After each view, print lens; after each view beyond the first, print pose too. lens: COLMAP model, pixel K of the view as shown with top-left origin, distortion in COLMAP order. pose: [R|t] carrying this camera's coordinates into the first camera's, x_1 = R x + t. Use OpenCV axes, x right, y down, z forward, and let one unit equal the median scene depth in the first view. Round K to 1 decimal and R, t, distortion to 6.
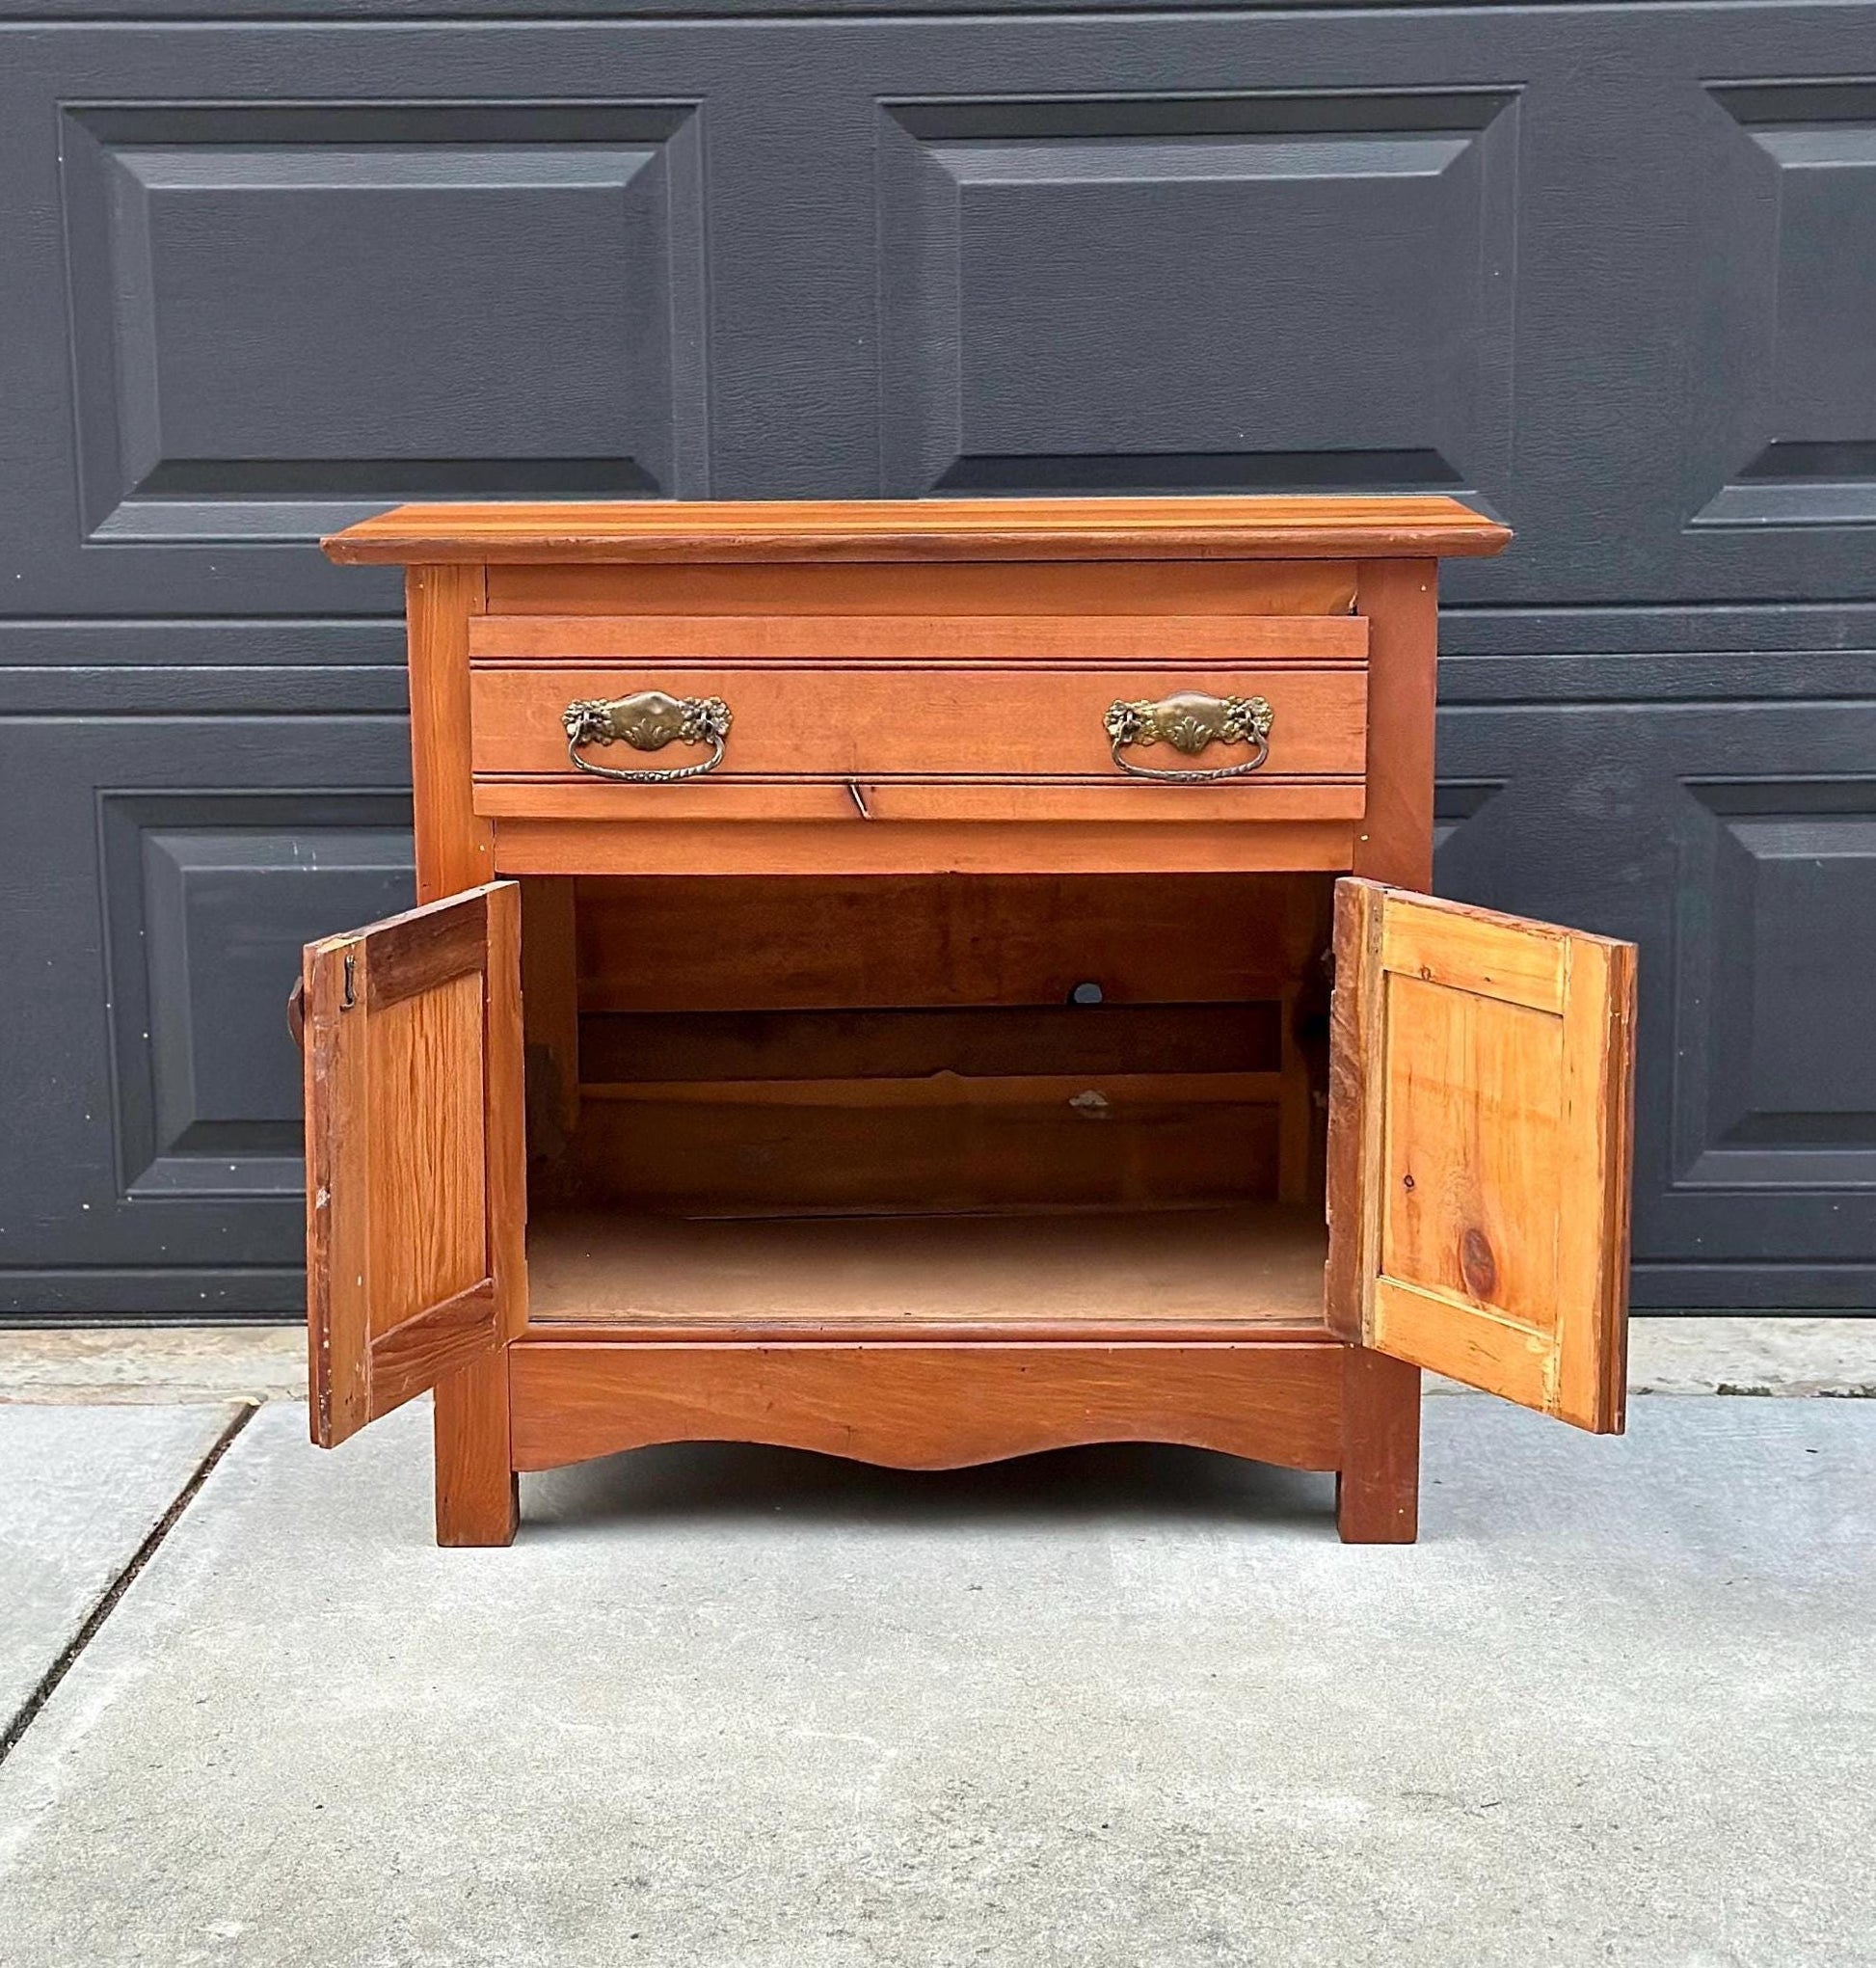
lens RADIAL K [[4075.2, 0, 884.3], [0, 4075.2, 1082.0], [0, 0, 1]] dist [0.164137, 0.000000]
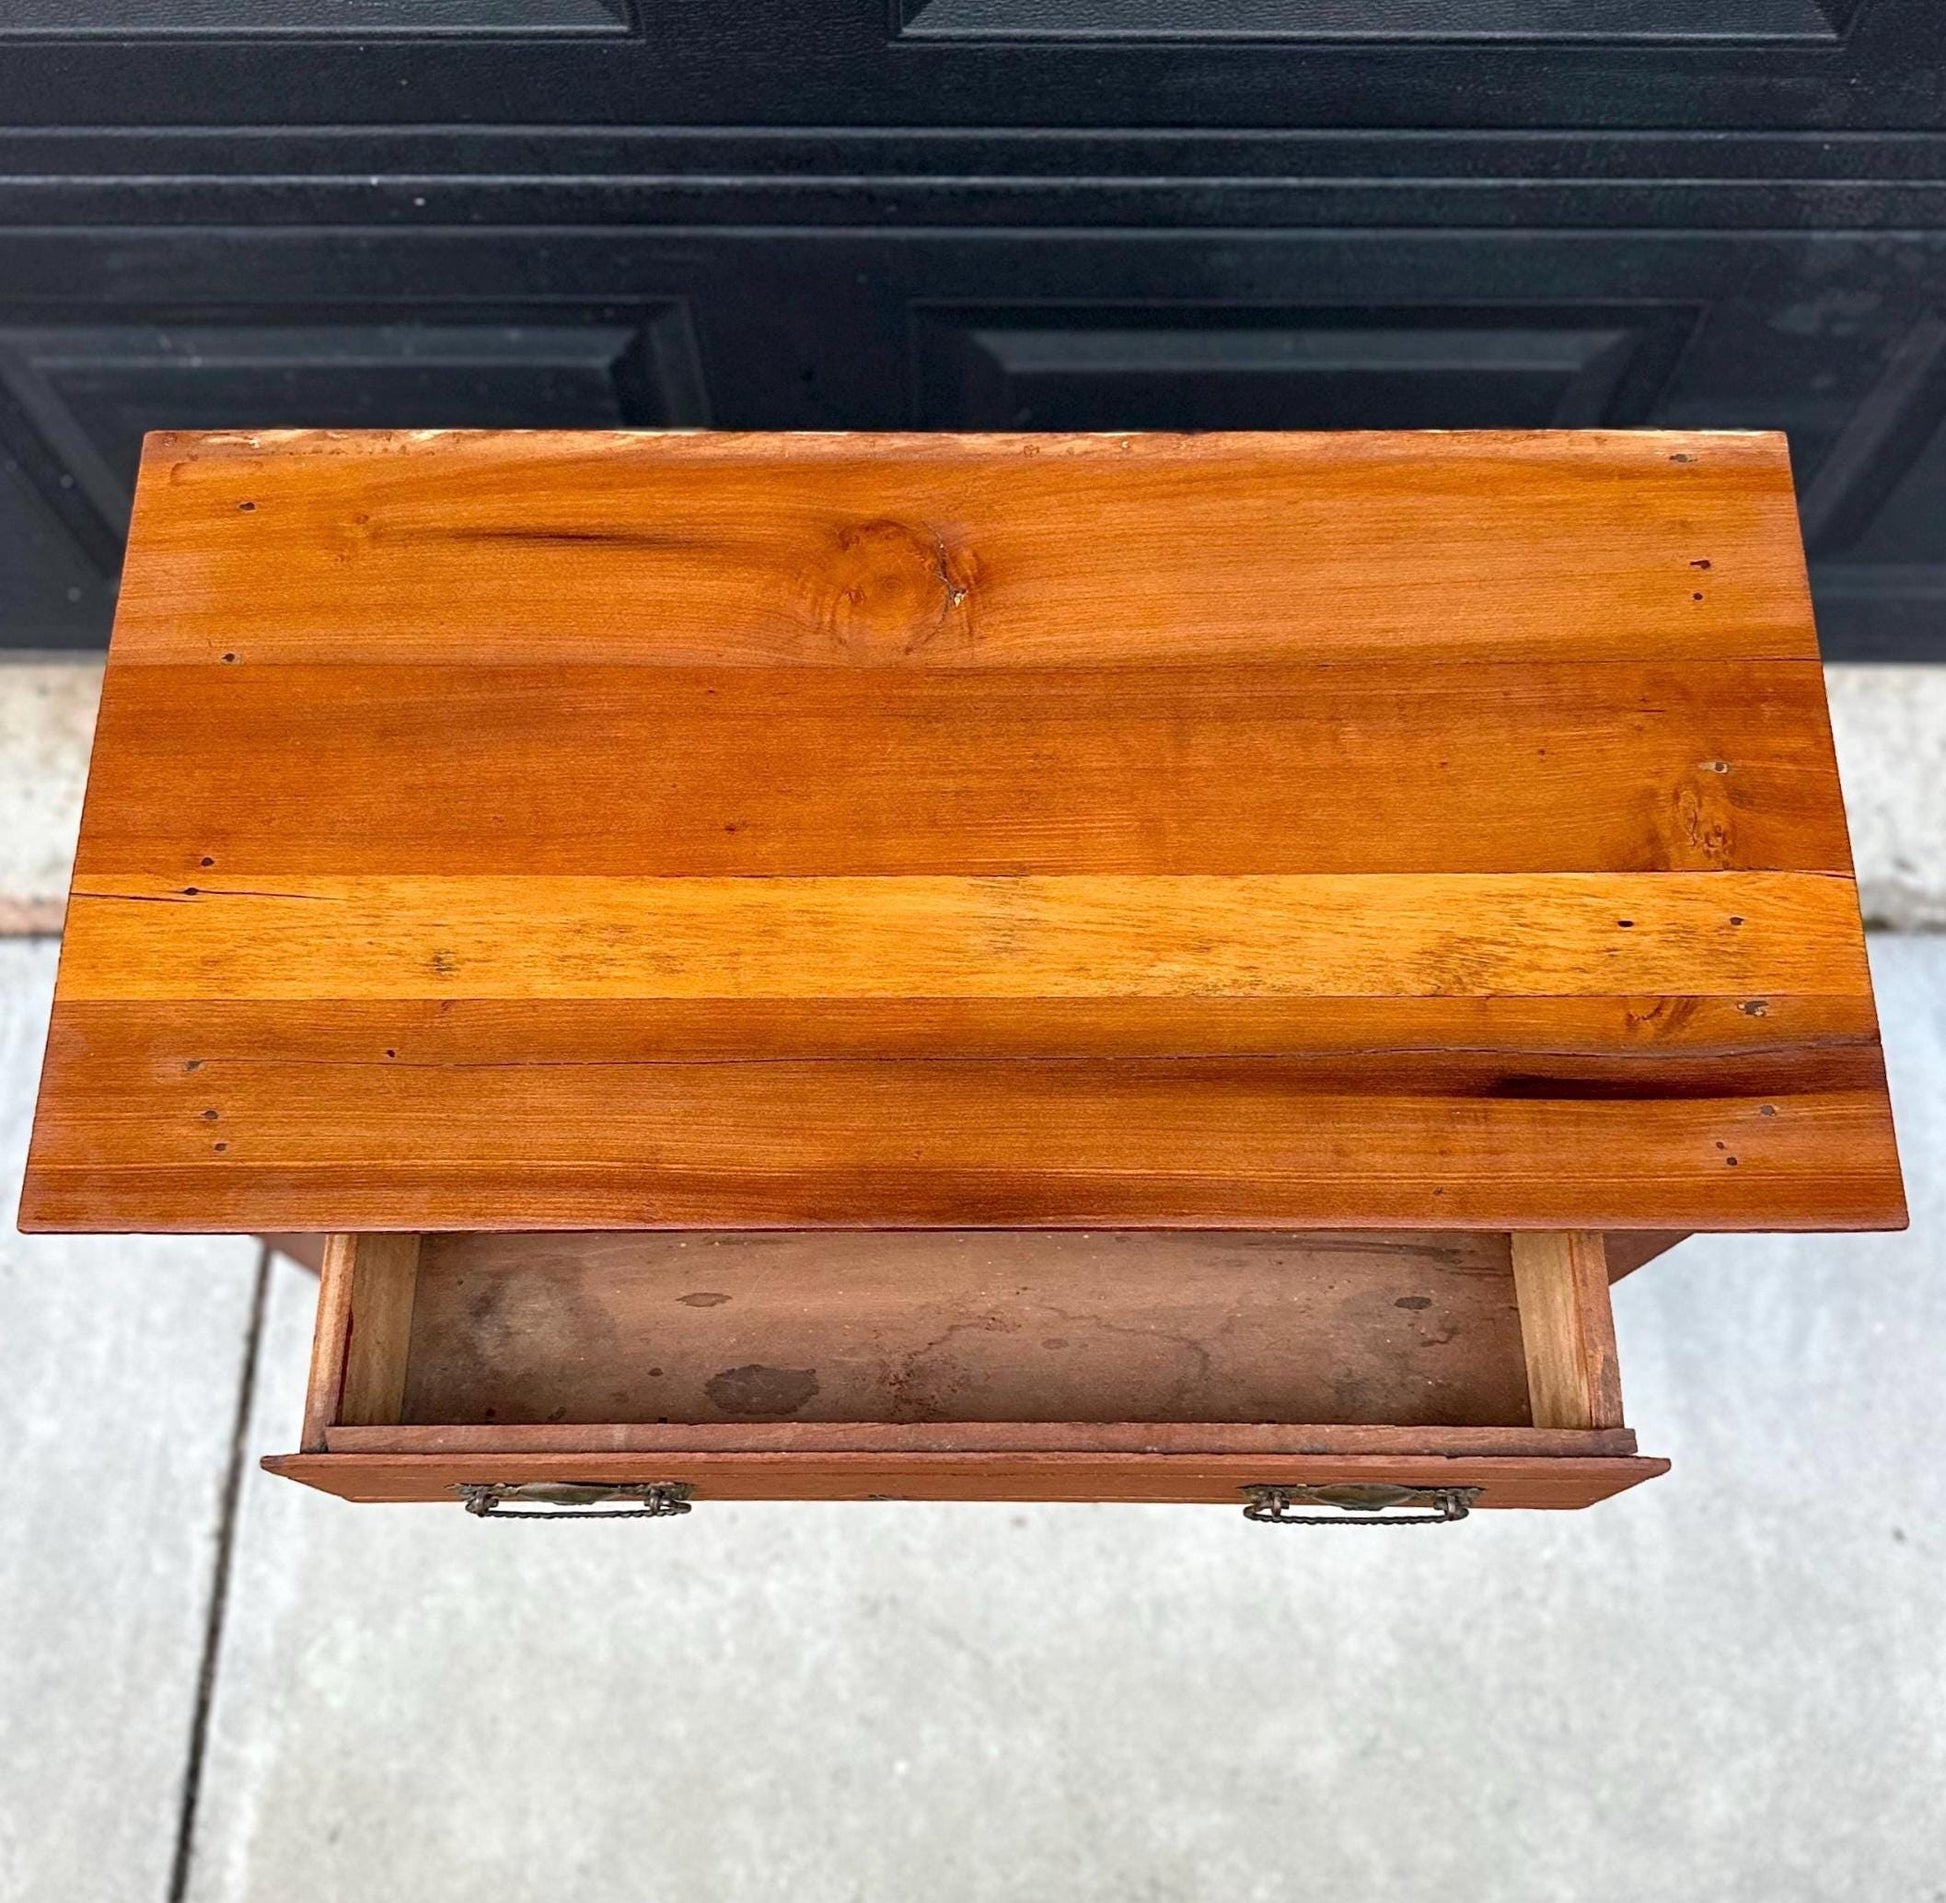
lens RADIAL K [[1993.4, 0, 978.9], [0, 1993.4, 1037.4], [0, 0, 1]] dist [0.008248, 0.000000]
pose [[0.999498, -0.022507, 0.022302, 0.002595], [-0.007964, 0.502800, 0.864366, -0.404725], [-0.030668, -0.864109, 0.502369, 0.853013]]
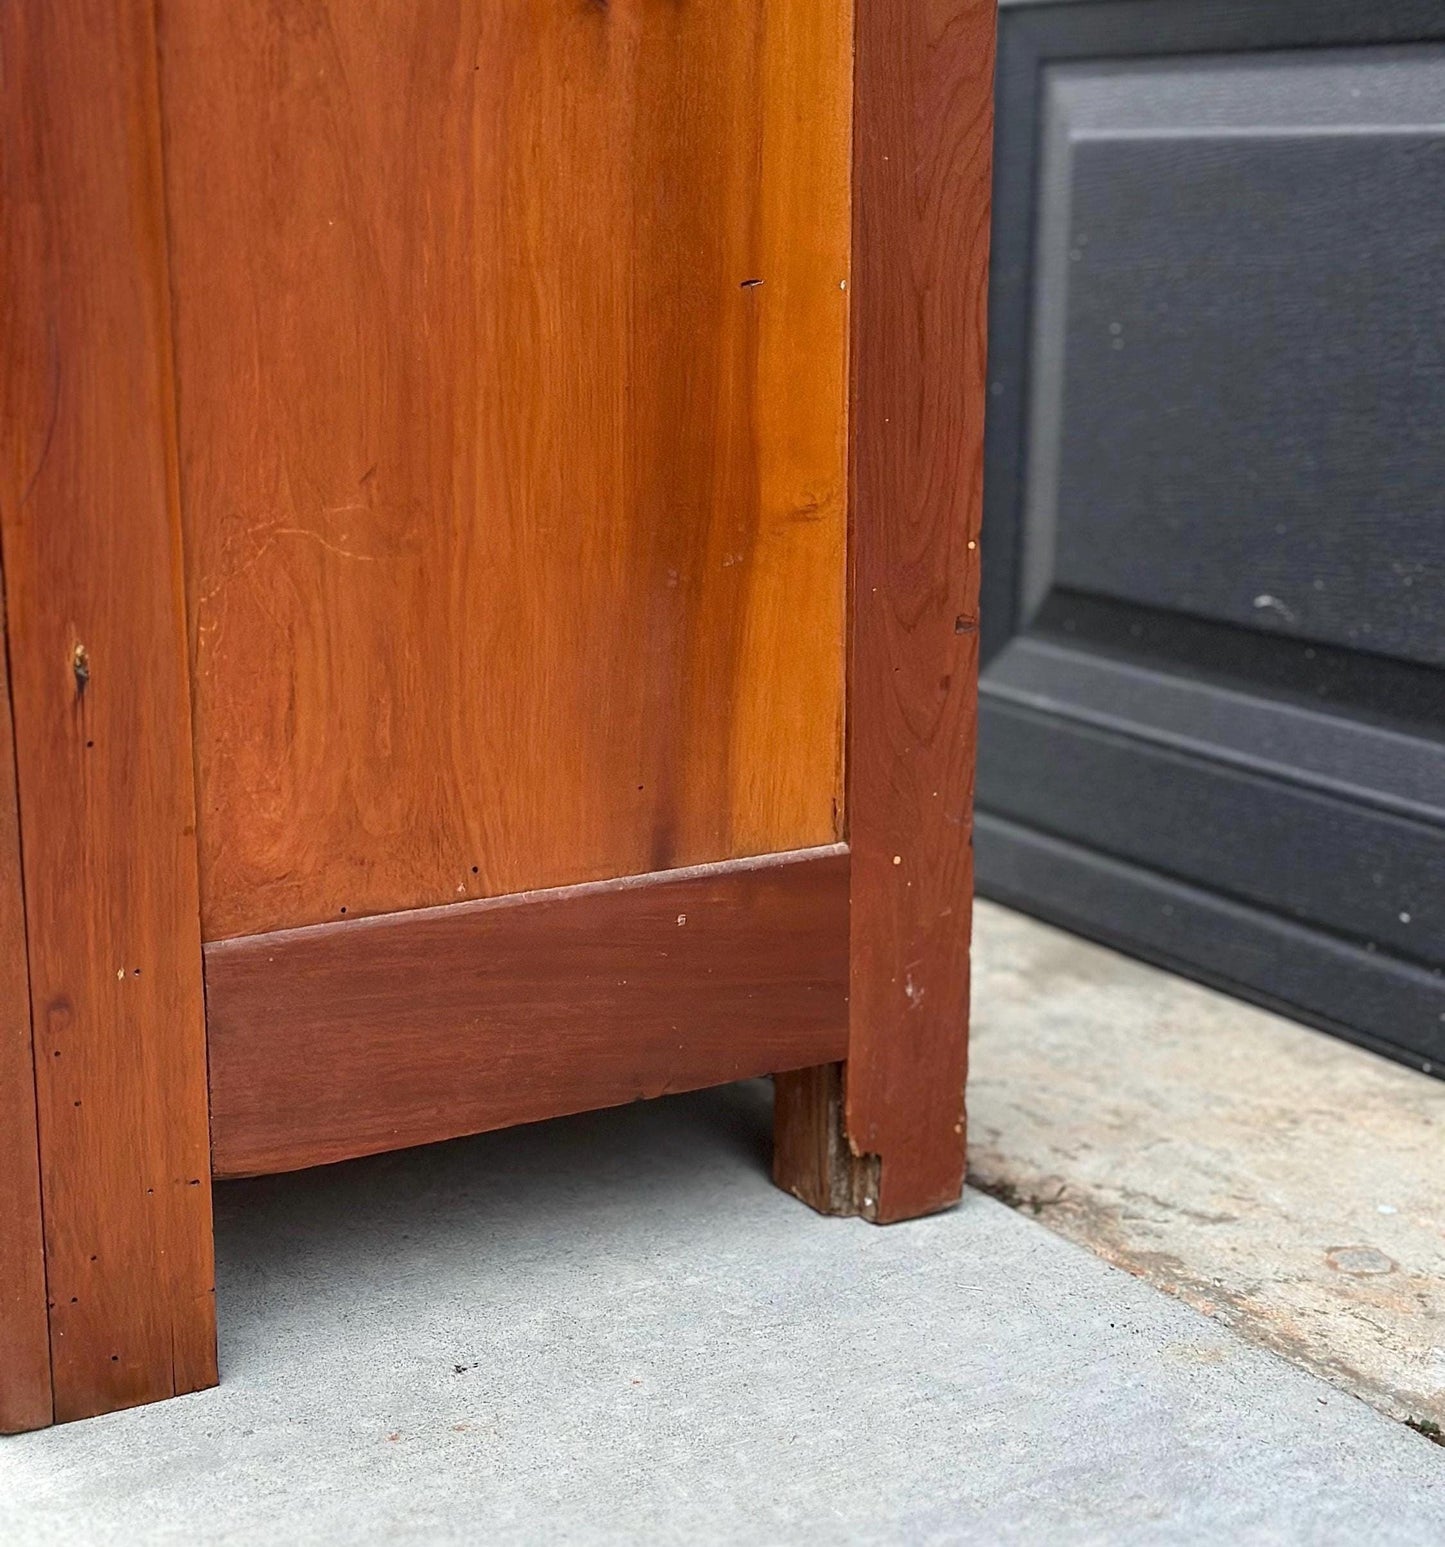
lens RADIAL K [[2770.9, 0, 692.8], [0, 2770.9, 824.6], [0, 0, 1]] dist [0.114167, 0.000000]
pose [[0.525041, 0.221192, -0.821831, 0.414060], [-0.178515, 0.972777, 0.147771, -0.008376], [0.832144, 0.069123, 0.550234, 0.927338]]
